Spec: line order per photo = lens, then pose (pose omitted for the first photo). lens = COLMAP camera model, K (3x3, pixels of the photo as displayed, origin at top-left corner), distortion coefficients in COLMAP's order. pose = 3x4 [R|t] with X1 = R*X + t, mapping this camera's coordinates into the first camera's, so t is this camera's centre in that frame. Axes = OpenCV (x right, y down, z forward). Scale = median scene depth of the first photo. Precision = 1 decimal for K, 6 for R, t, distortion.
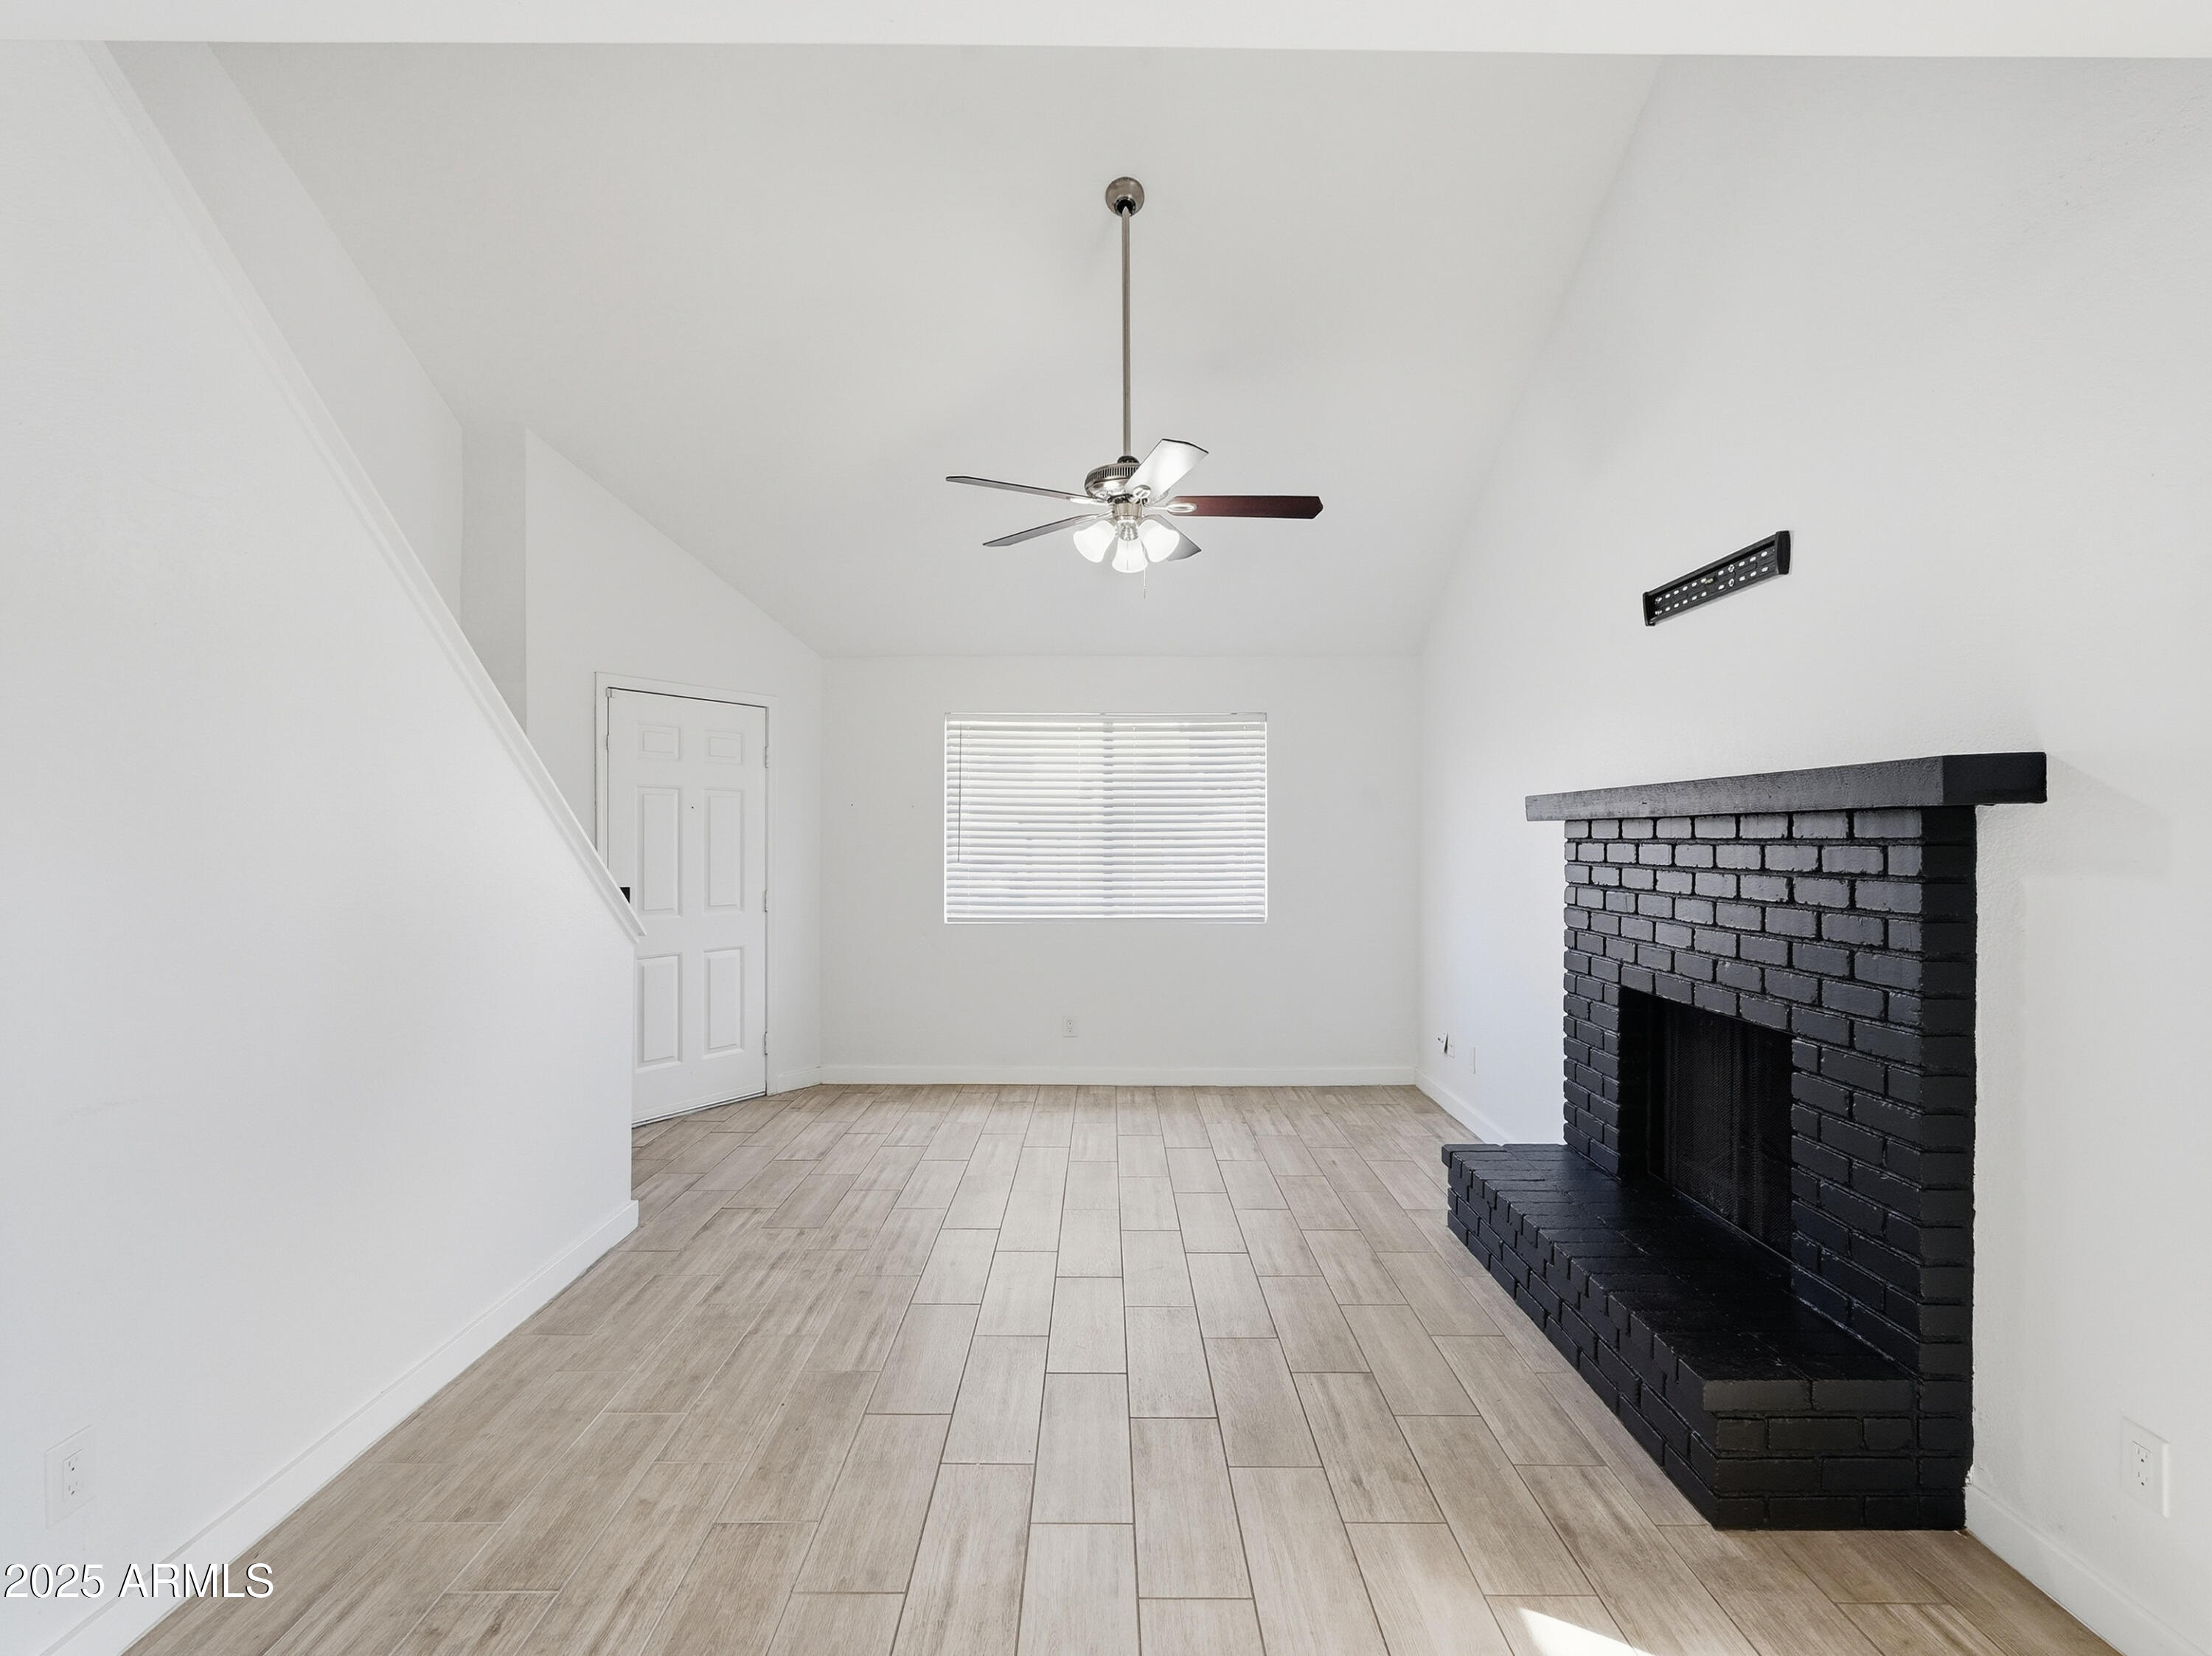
lens RADIAL K [[1101.6, 0, 1106.0], [0, 1101.6, 828.0], [0, 0, 1]] dist [0.001294, 0.000458]
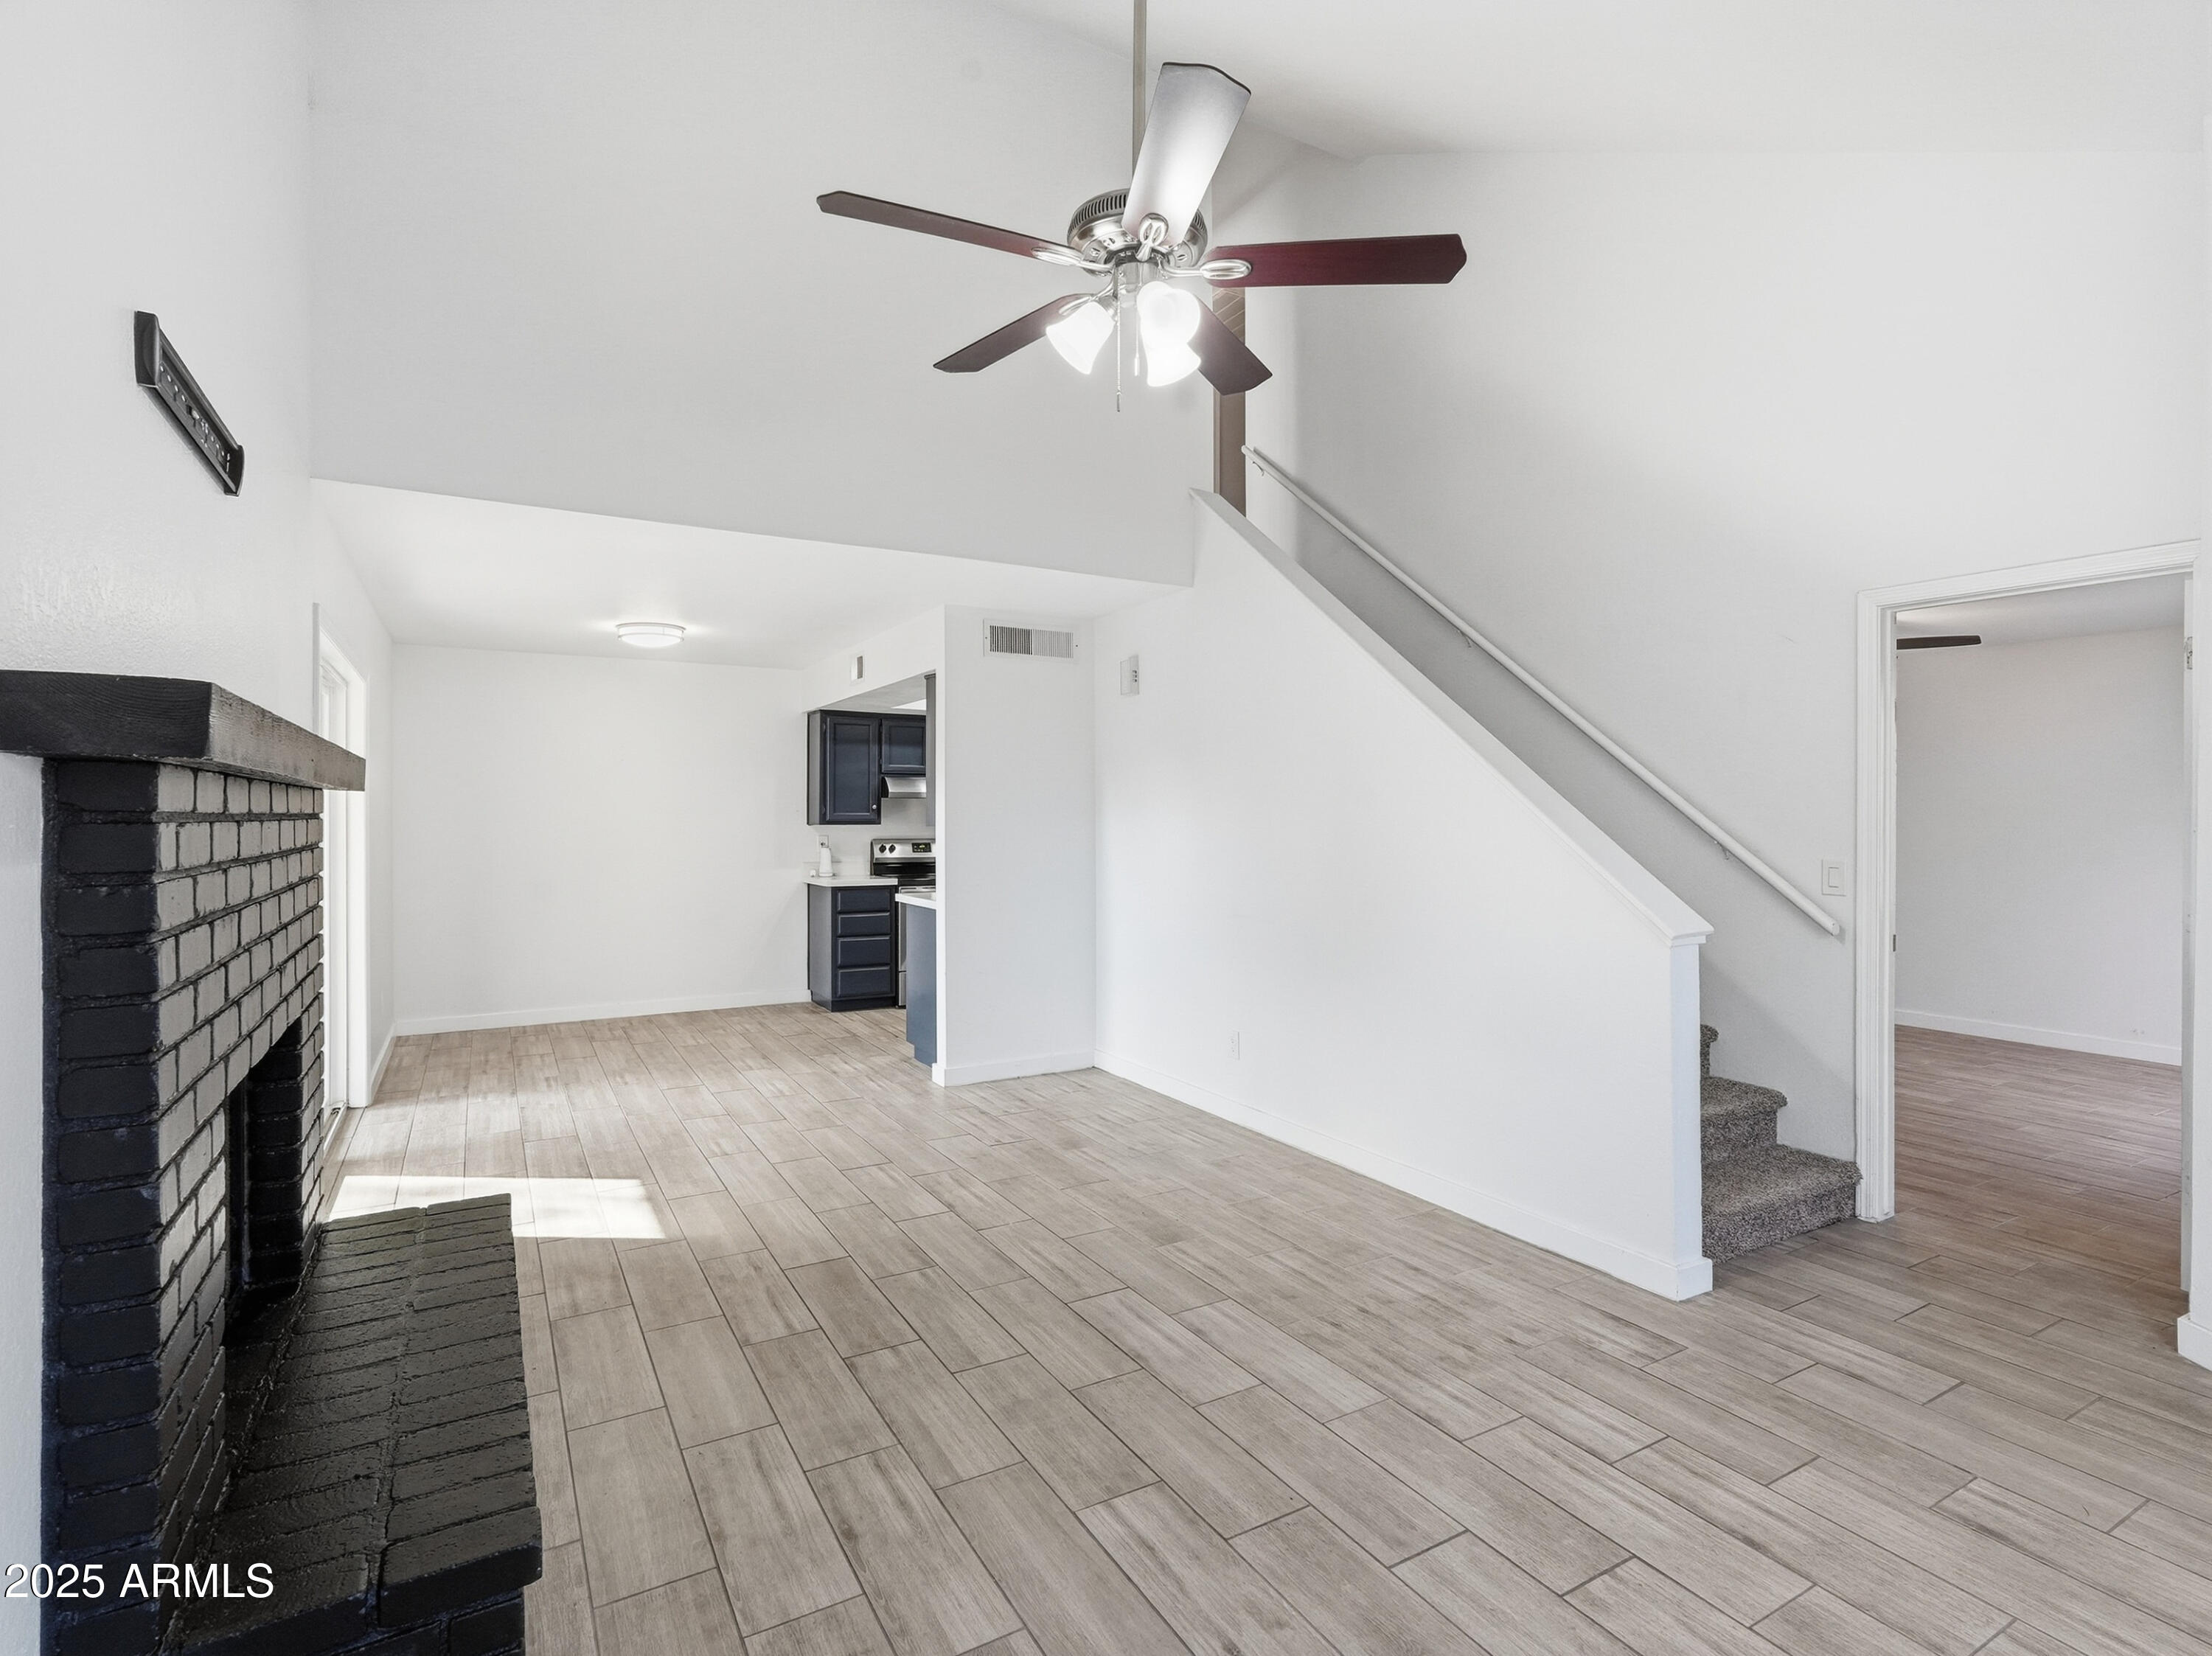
lens RADIAL K [[1101.6, 0, 1106.0], [0, 1101.6, 828.0], [0, 0, 1]] dist [0.001294, 0.000458]
pose [[-0.867865, 0.004107, -0.496783, 0.394434], [0.003786, 0.999991, 0.001652, 0.018884], [0.496786, -0.000447, -0.867873, 1.787811]]
